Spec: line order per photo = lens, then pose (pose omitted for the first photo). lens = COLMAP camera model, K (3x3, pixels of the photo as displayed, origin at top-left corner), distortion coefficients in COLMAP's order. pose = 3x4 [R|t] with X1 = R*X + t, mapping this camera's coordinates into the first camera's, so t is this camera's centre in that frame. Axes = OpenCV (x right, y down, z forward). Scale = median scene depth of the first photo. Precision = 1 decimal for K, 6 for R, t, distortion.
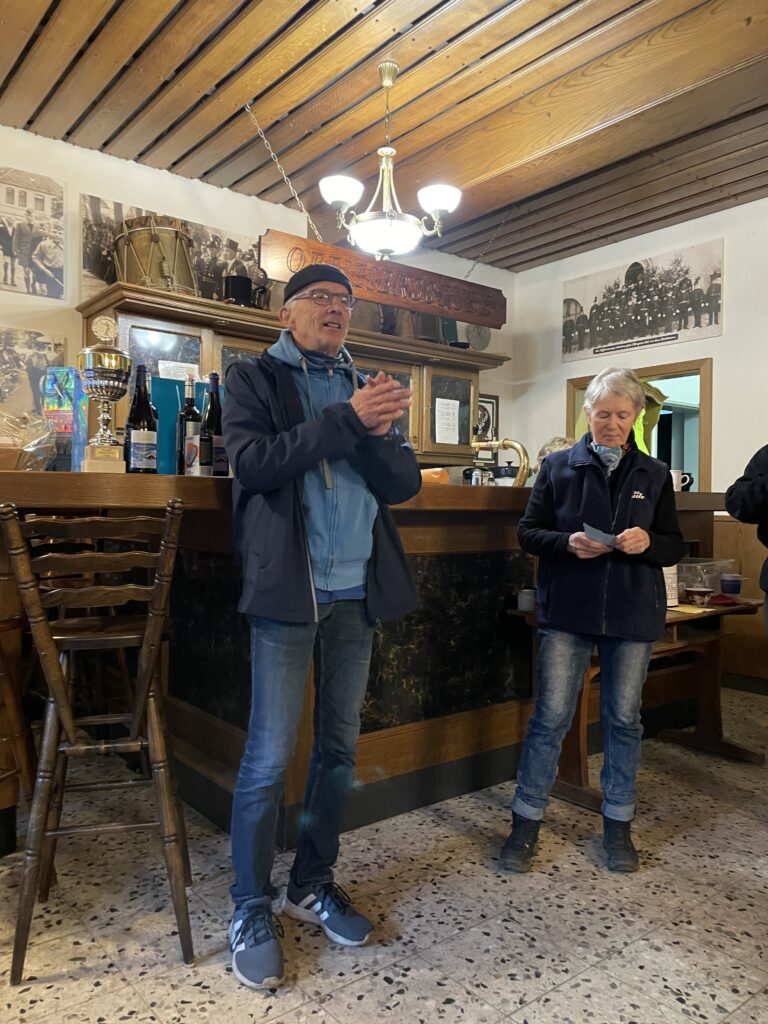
lens RADIAL K [[769.8, 0, 383.8], [0, 769.8, 510.9], [0, 0, 1]] dist [0.029567, -0.012683]
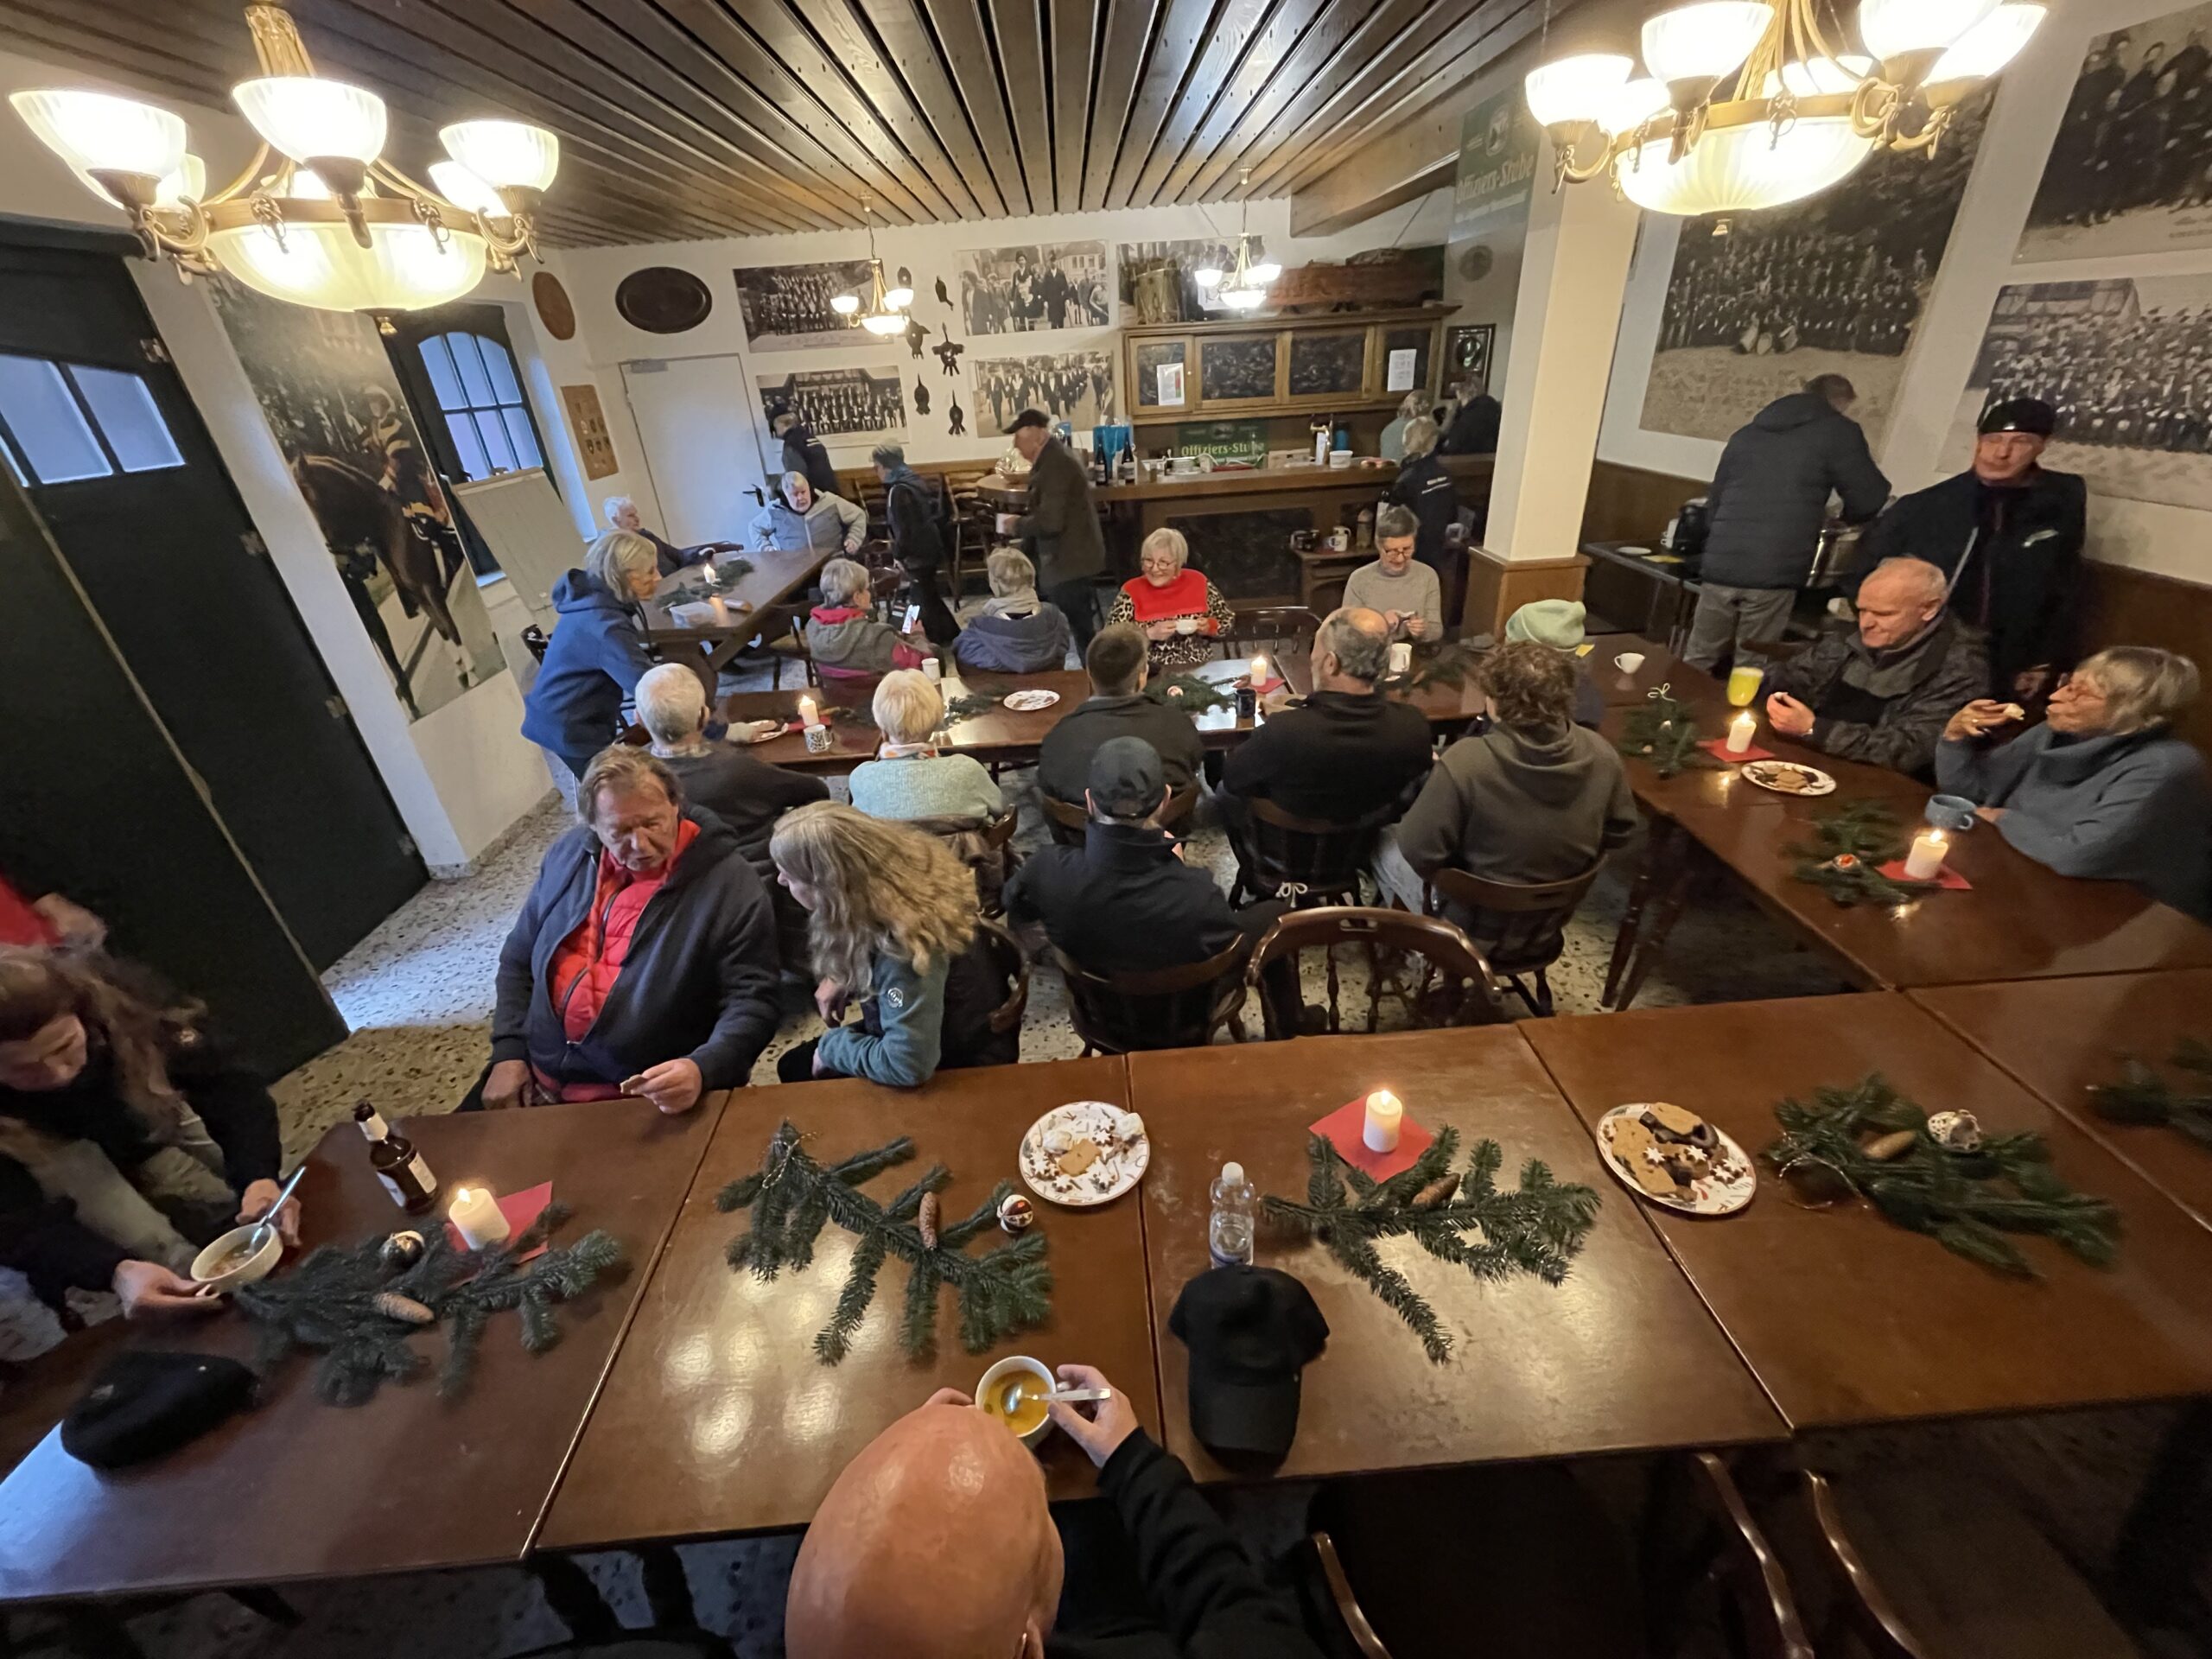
lens RADIAL K [[887.6, 0, 1111.7], [0, 887.6, 824.2], [0, 0, 1]] dist [-0.002424, 0.000012]
pose [[0.806452, 0.232578, -0.543638, 0.753171], [0.058032, 0.883826, 0.464203, -0.186315], [0.588444, -0.405905, 0.699267, -0.647354]]
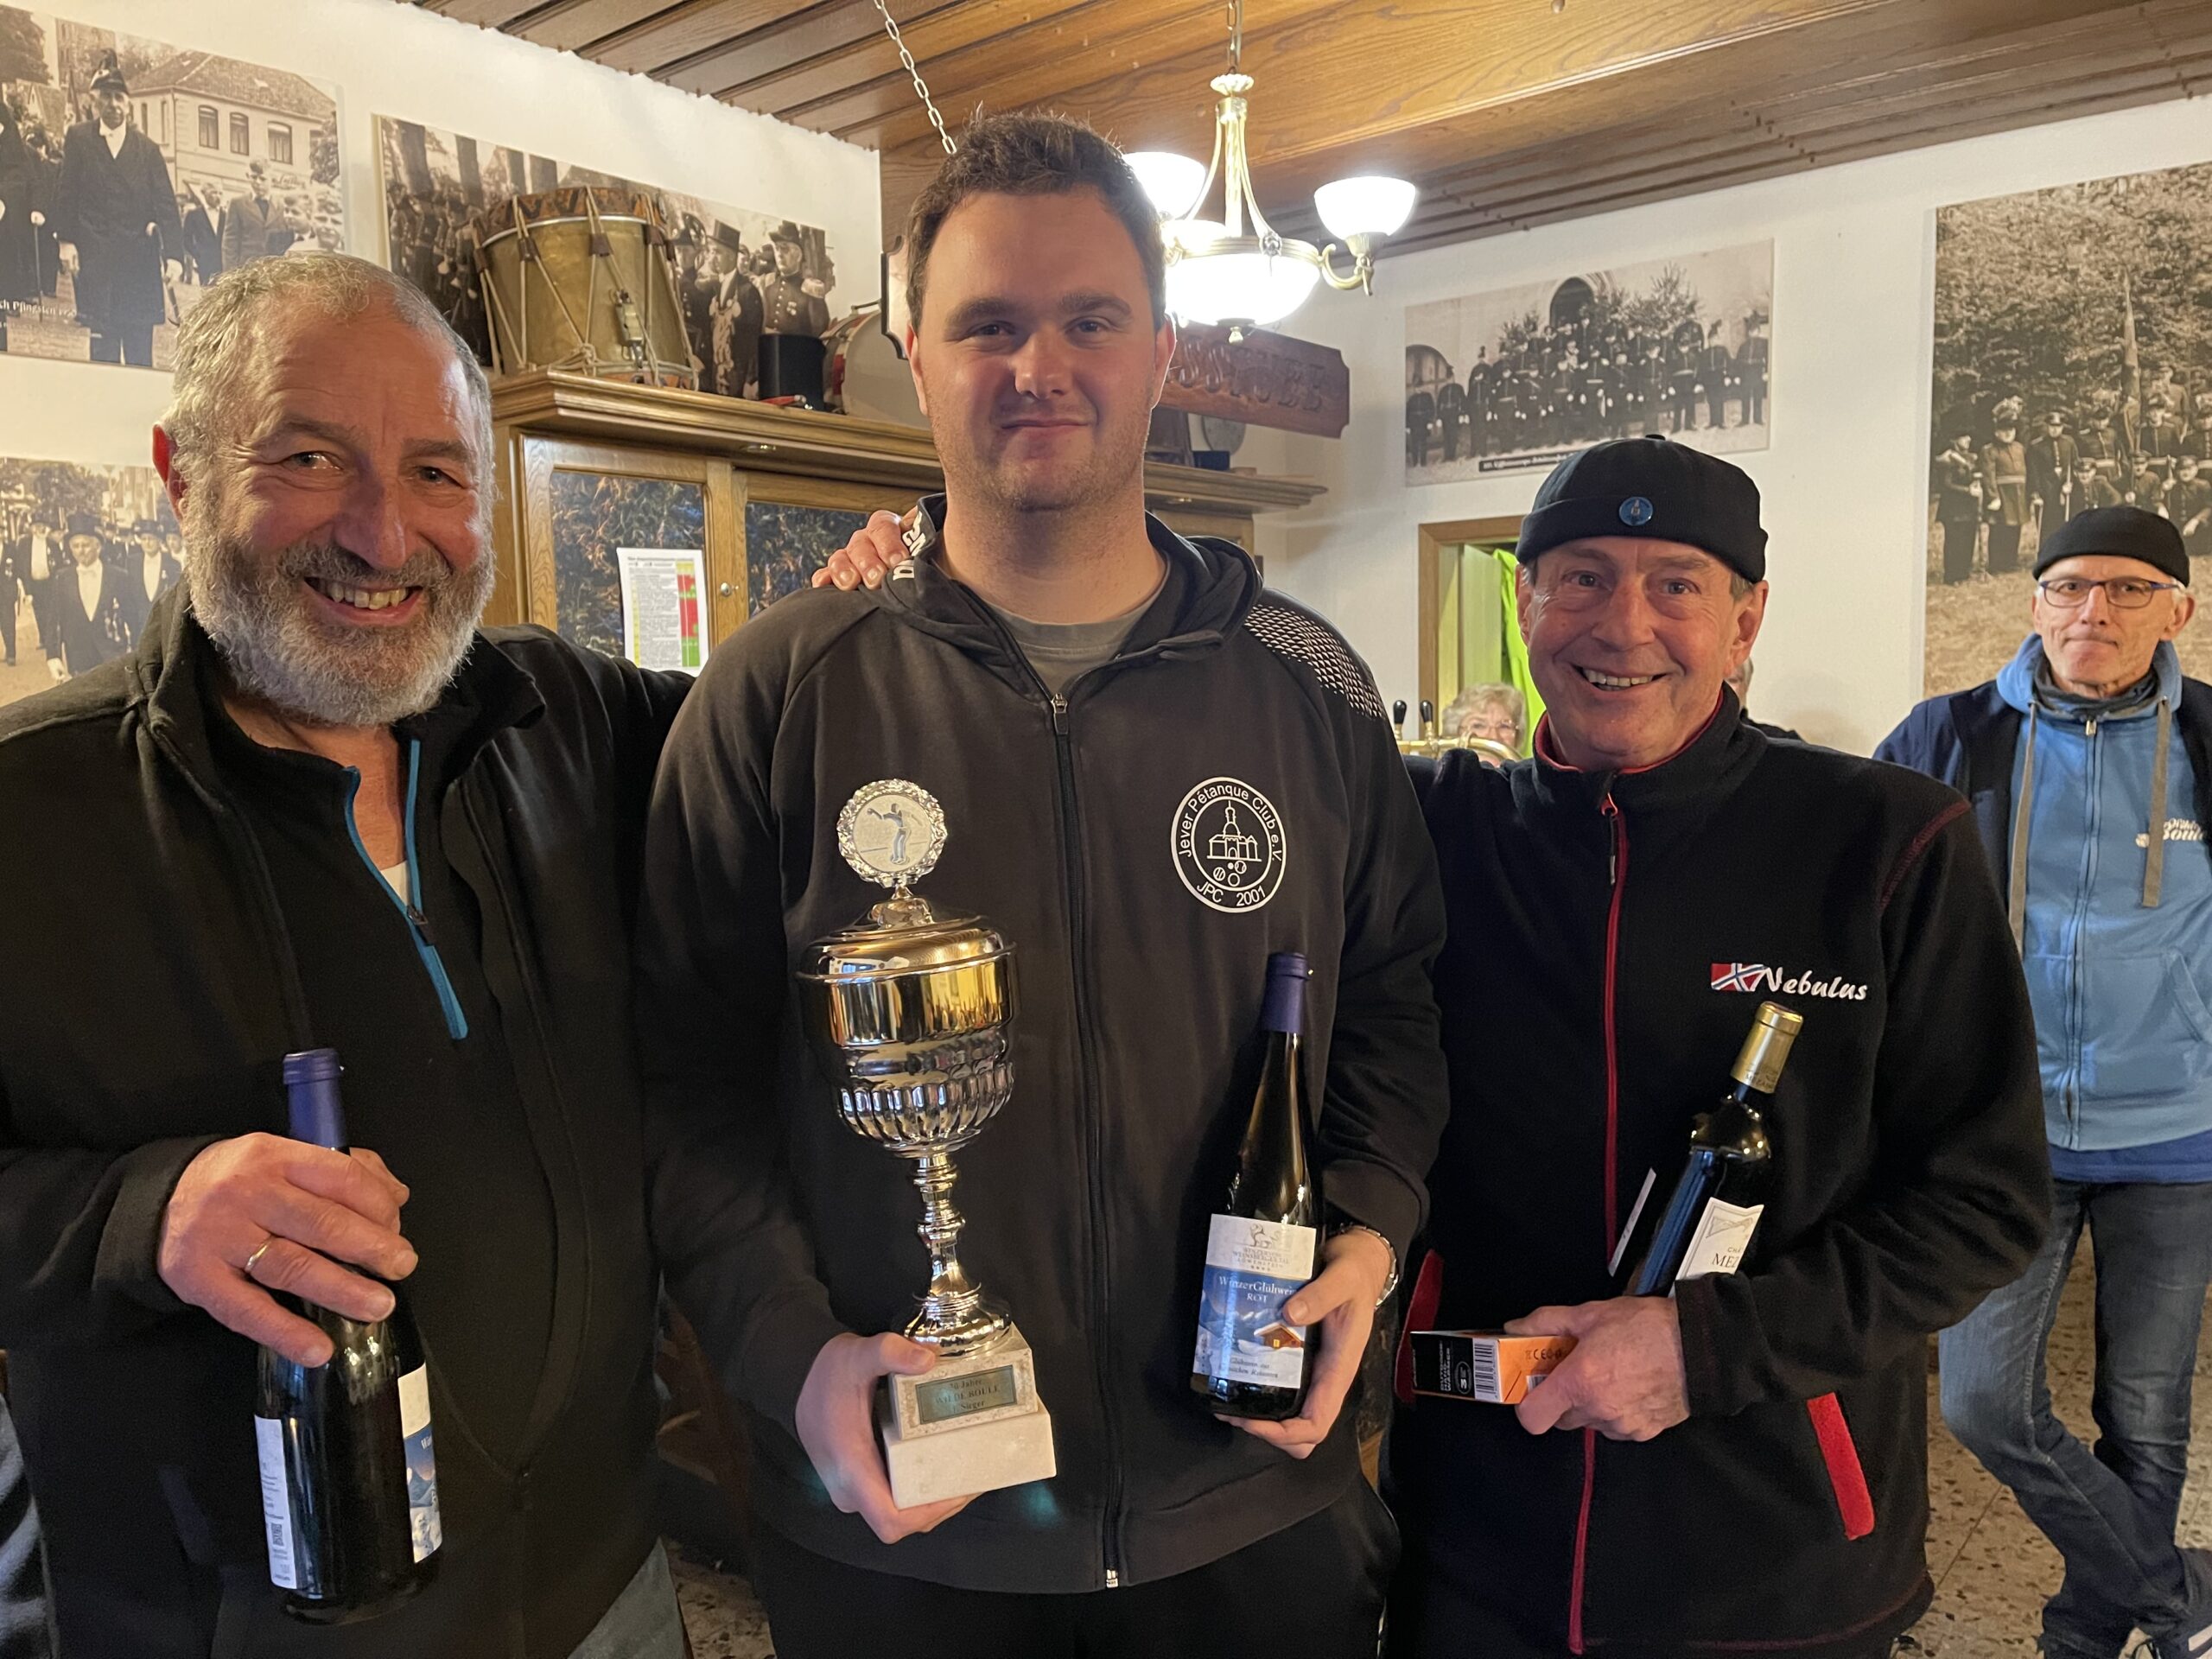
lens RADIAL K [[1651.3, 0, 1109.1], [0, 1651.3, 821.8], [0, 0, 1]] dist [0.009572, 0.004828]
pose [[0.980190, -0.043467, 0.193229, -0.183438], [0.028890, 0.996564, 0.077627, -0.095953], [-0.195939, -0.070507, 0.978078, 0.072123]]
